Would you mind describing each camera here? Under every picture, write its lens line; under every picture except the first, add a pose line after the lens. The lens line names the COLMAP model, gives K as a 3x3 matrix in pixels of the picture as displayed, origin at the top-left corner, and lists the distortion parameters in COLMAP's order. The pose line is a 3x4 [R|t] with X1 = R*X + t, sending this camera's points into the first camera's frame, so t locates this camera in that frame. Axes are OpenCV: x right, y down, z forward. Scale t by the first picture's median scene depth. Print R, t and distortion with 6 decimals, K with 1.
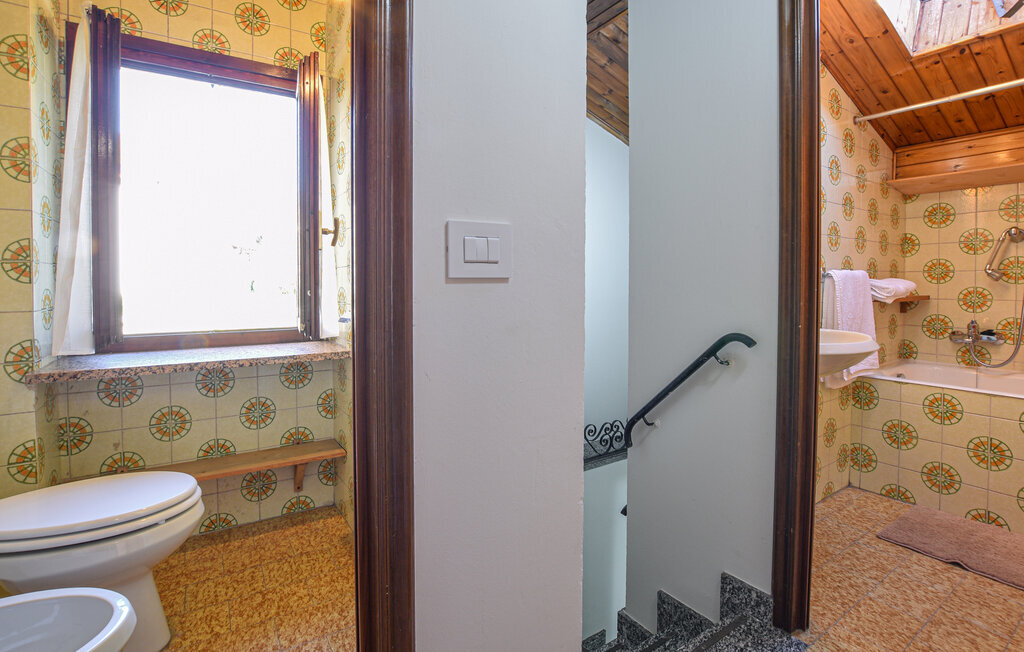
lens RADIAL K [[468.8, 0, 522.1], [0, 468.8, 289.6], [0, 0, 1]] dist [-0.026269, 0.004057]
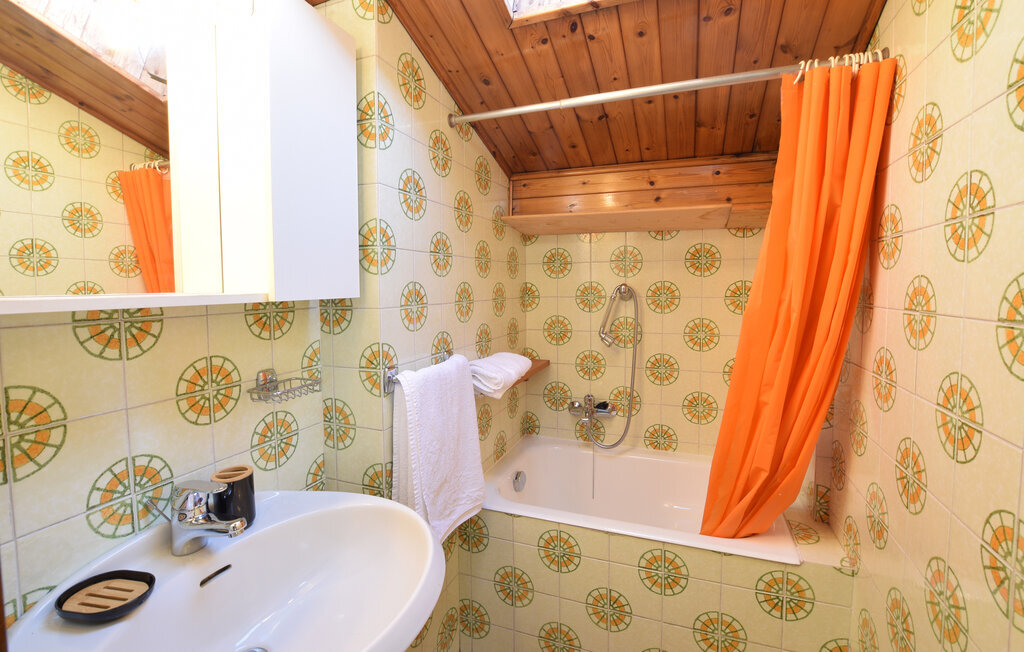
lens RADIAL K [[468.8, 0, 512.3], [0, 468.8, 326.8], [0, 0, 1]] dist [-0.026269, 0.004057]
pose [[0.815310, -0.053009, 0.576592, 0.388483], [0.022370, 0.997941, 0.060115, -0.111237], [-0.578592, -0.036114, 0.814817, 0.394991]]
